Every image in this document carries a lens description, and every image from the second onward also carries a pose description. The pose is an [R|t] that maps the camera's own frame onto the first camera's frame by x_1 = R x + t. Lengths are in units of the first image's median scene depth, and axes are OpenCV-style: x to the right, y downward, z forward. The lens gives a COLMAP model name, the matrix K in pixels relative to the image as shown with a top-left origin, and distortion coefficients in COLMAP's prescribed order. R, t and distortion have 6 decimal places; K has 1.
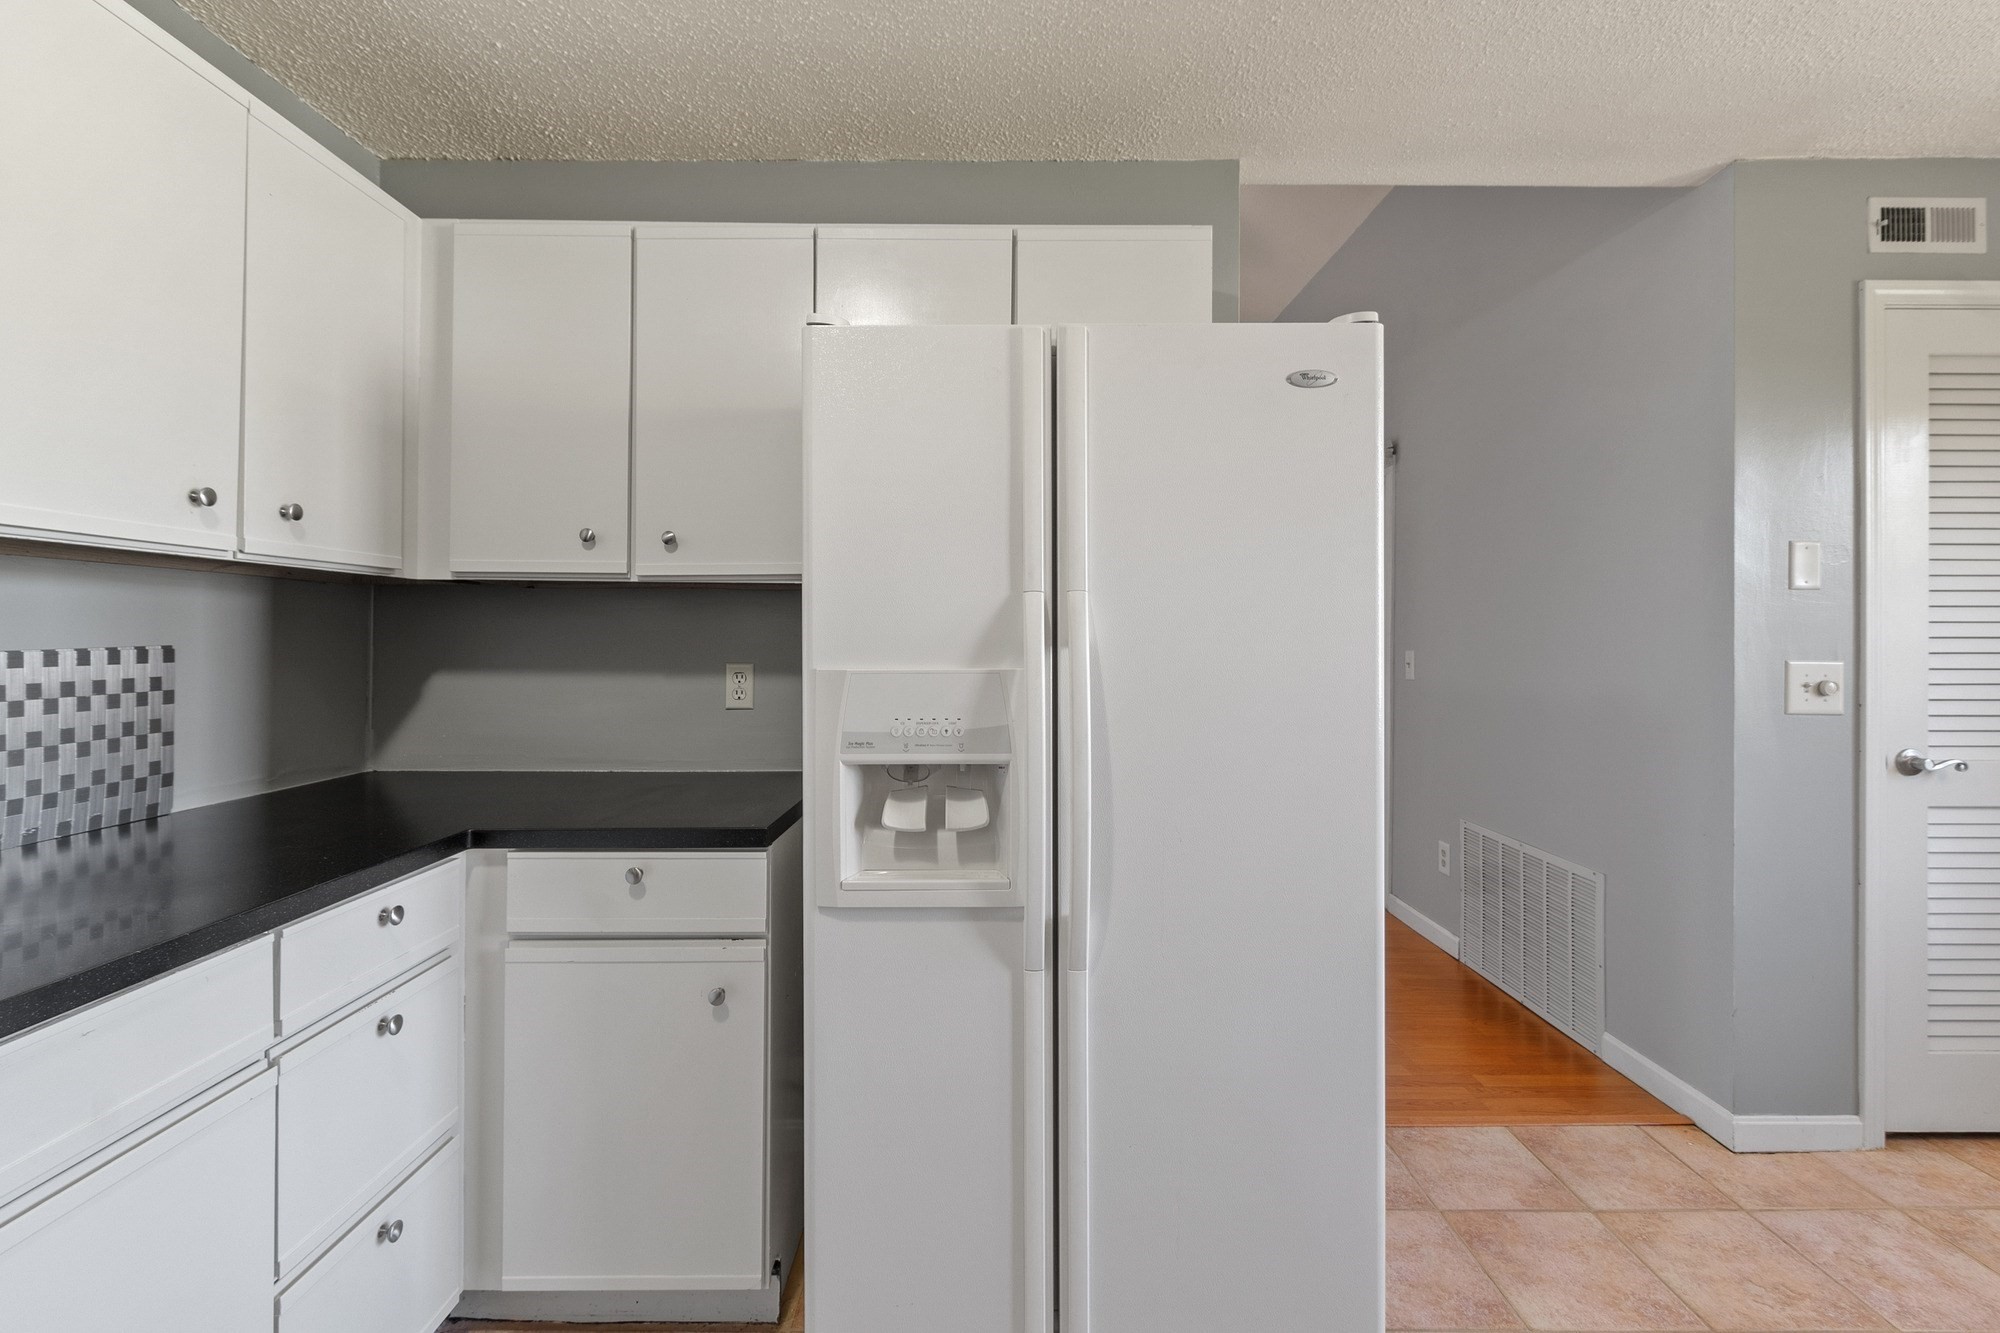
lens RADIAL K [[890.5, 0, 1005.2], [0, 890.5, 628.9], [0, 0, 1]] dist [0.003564, 0.000319]
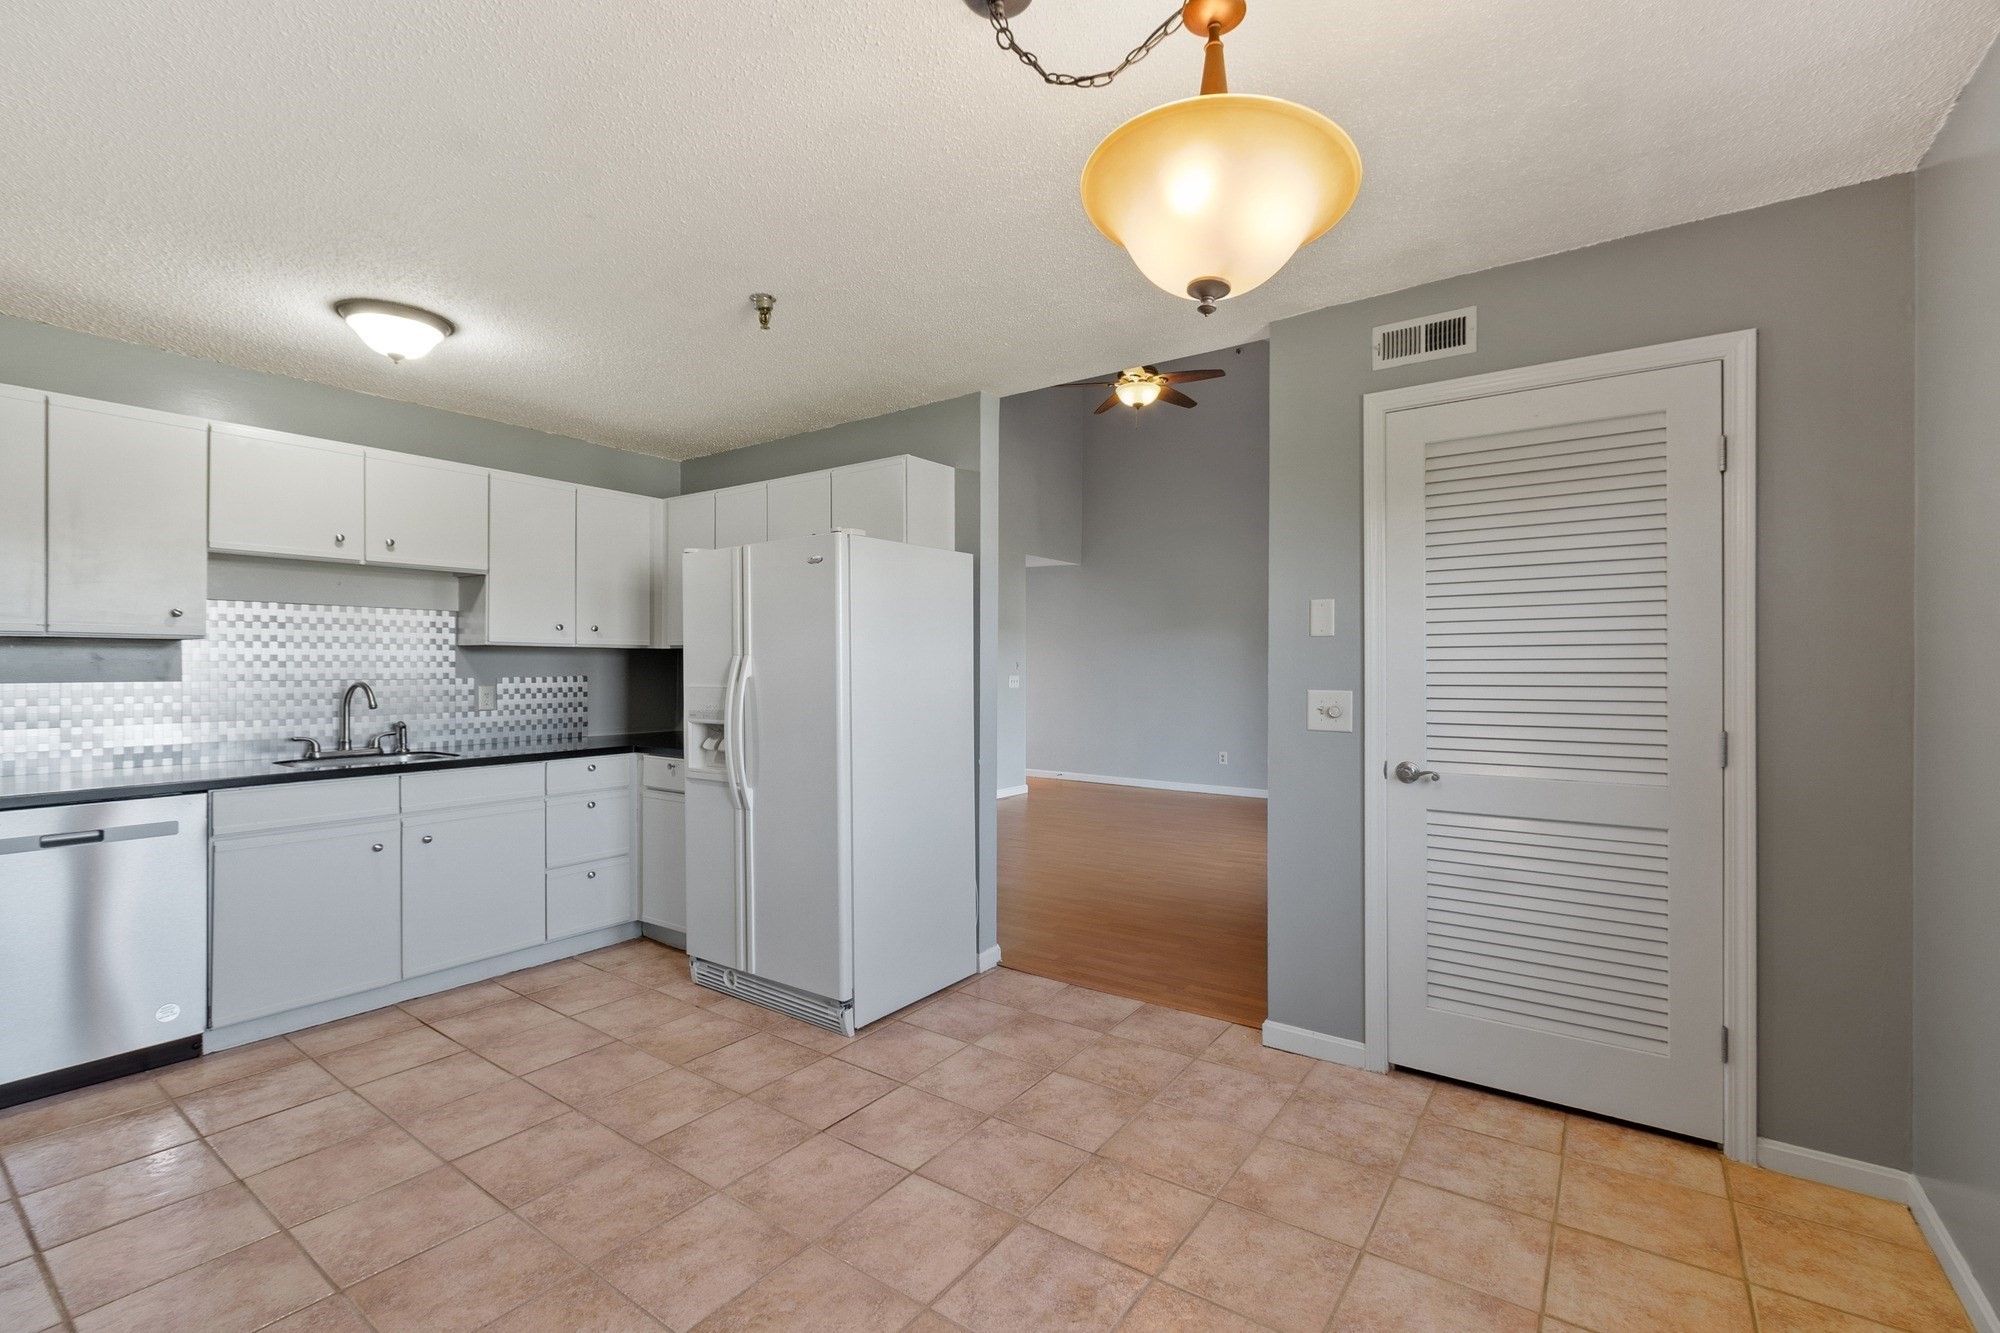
lens RADIAL K [[884.8, 0, 1008.6], [0, 884.8, 659.9], [0, 0, 1]] dist [0.005447, -0.000070]
pose [[0.808185, -0.007276, -0.588884, 1.771557], [0.009597, 0.999954, 0.000817, -0.020403], [0.588850, -0.006312, 0.808217, -0.454167]]
